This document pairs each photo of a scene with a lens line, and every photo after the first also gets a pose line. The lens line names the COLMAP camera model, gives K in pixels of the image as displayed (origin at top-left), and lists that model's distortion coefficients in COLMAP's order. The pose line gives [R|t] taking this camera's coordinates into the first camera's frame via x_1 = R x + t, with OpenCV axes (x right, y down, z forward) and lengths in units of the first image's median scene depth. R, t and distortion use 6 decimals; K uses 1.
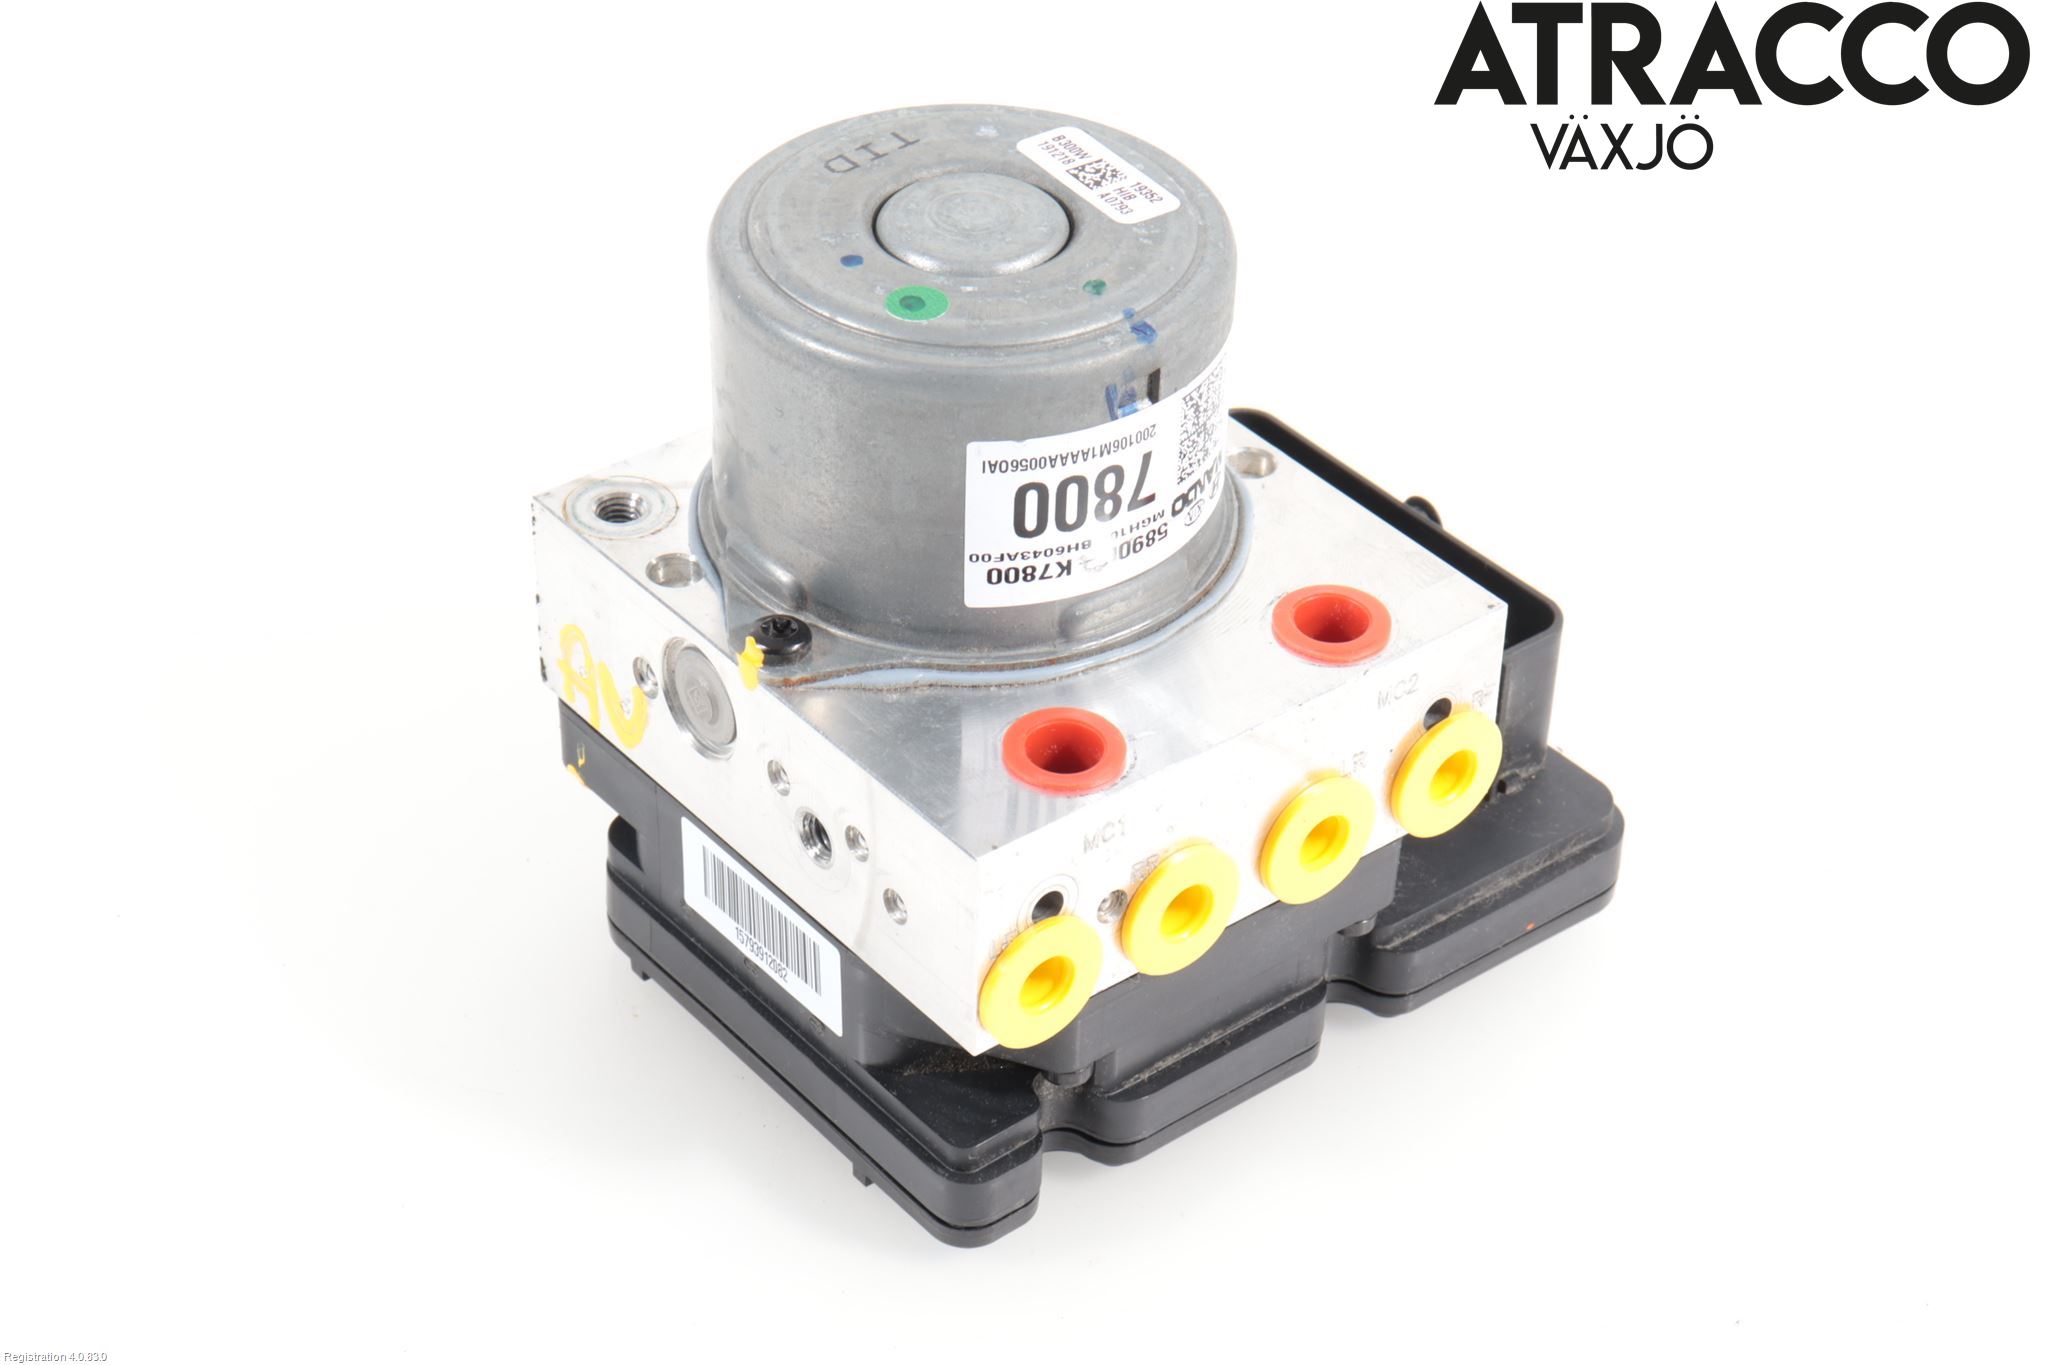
lens RADIAL K [[4367.5, 0, 1024.3], [0, 4367.5, 678.8], [0, 0, 1]] dist [0.061896, 0.000000]
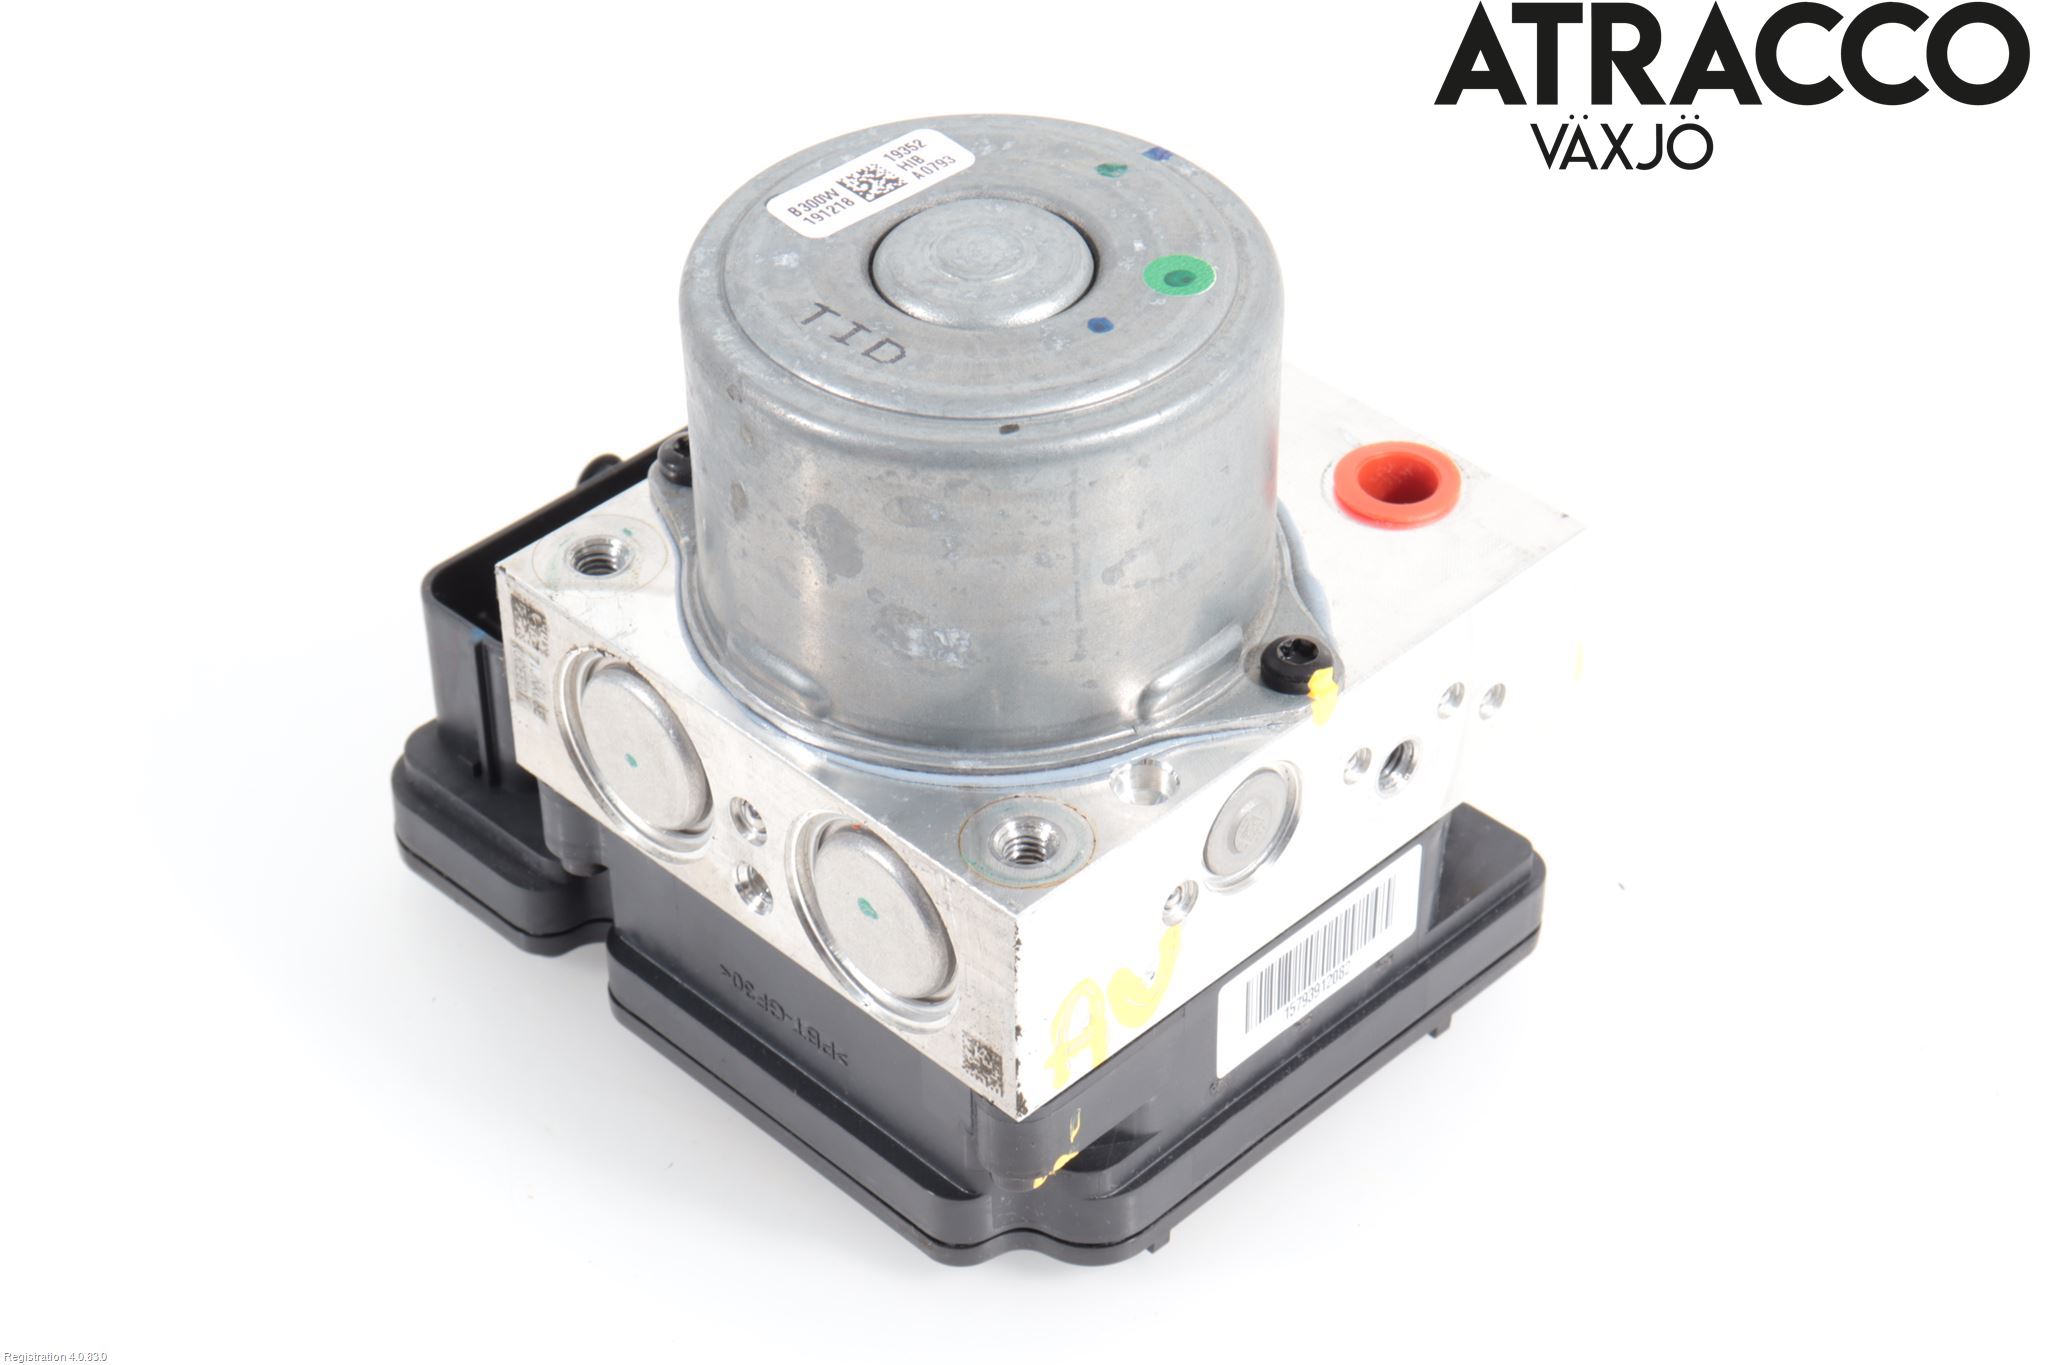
lens RADIAL K [[4367.5, 0, 1025.4], [0, 4367.5, 686.3], [0, 0, 1]] dist [0.061896, 0.000000]
pose [[-0.123681, -0.645483, 0.753694, -0.716347], [0.591447, 0.561922, 0.578302, -0.549113], [-0.796802, 0.517295, 0.312270, 0.750769]]
